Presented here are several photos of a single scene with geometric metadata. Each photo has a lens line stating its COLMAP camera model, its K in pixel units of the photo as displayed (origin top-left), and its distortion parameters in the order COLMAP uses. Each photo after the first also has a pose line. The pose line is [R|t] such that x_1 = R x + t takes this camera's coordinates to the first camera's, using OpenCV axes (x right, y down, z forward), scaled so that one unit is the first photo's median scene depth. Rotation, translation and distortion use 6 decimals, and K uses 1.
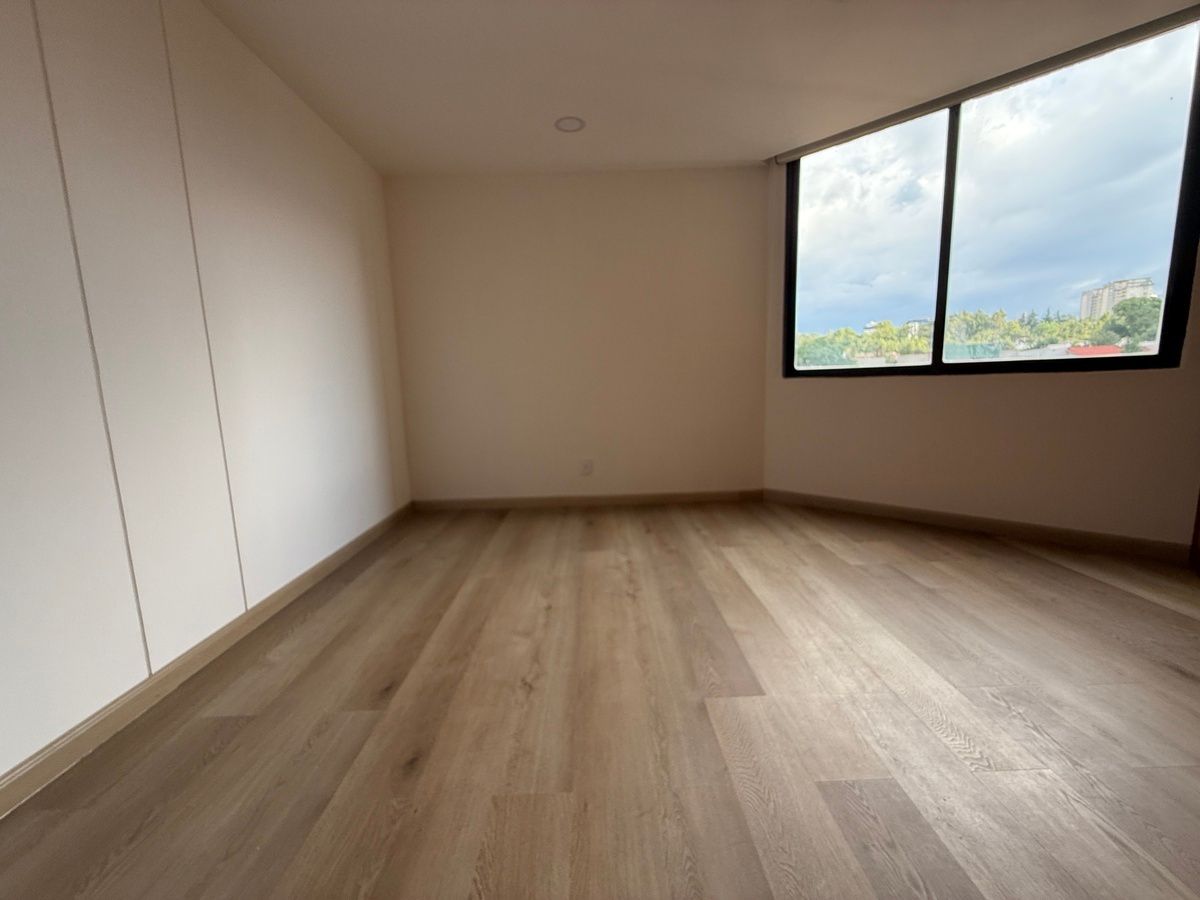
lens RADIAL K [[473.3, 0, 602.3], [0, 473.3, 455.9], [0, 0, 1]] dist [0.000423, 0.000281]
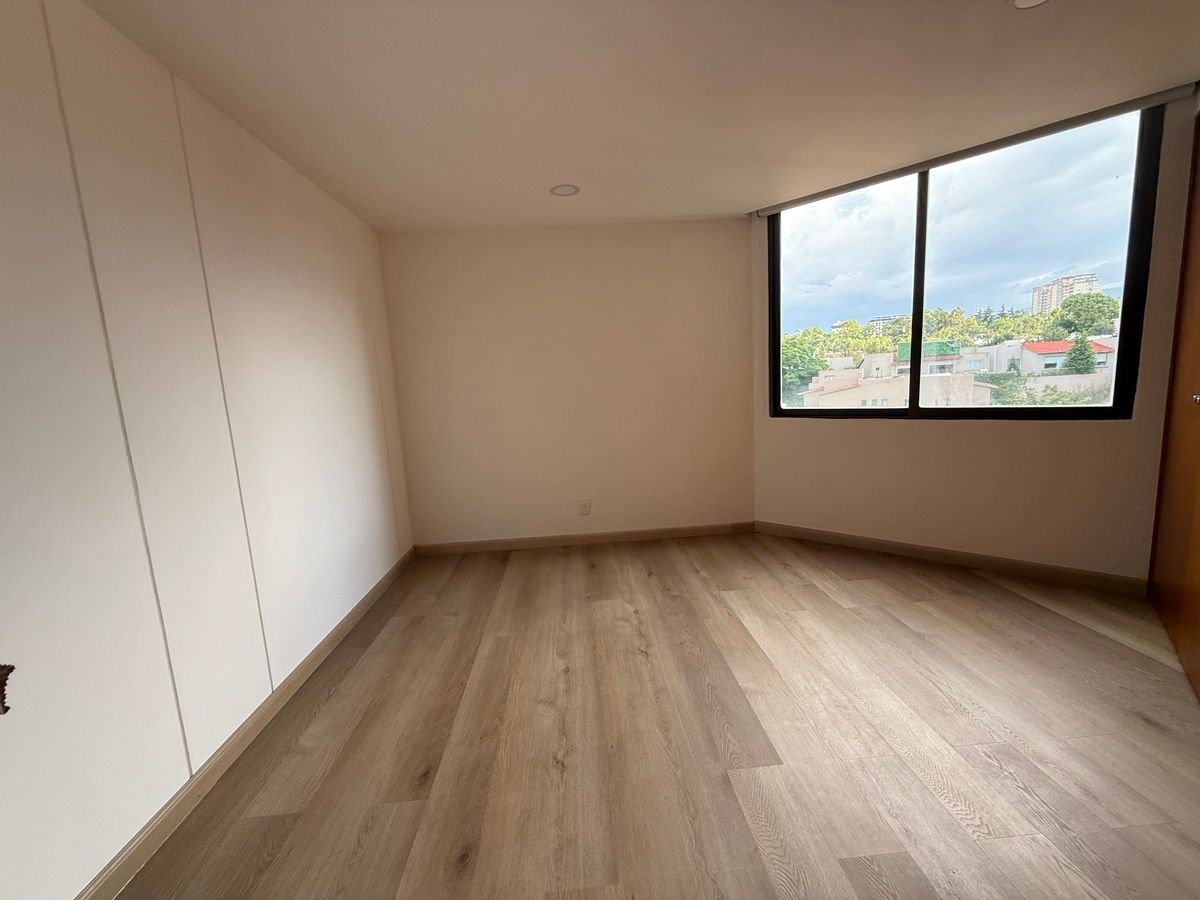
lens RADIAL K [[473.3, 0, 593.5], [0, 473.3, 440.9], [0, 0, 1]] dist [0.000423, 0.000281]
pose [[0.998669, -0.031169, 0.041093, -0.076127], [0.031297, 0.999507, -0.002473, -0.170907], [-0.040996, 0.003756, 0.999152, -0.046771]]
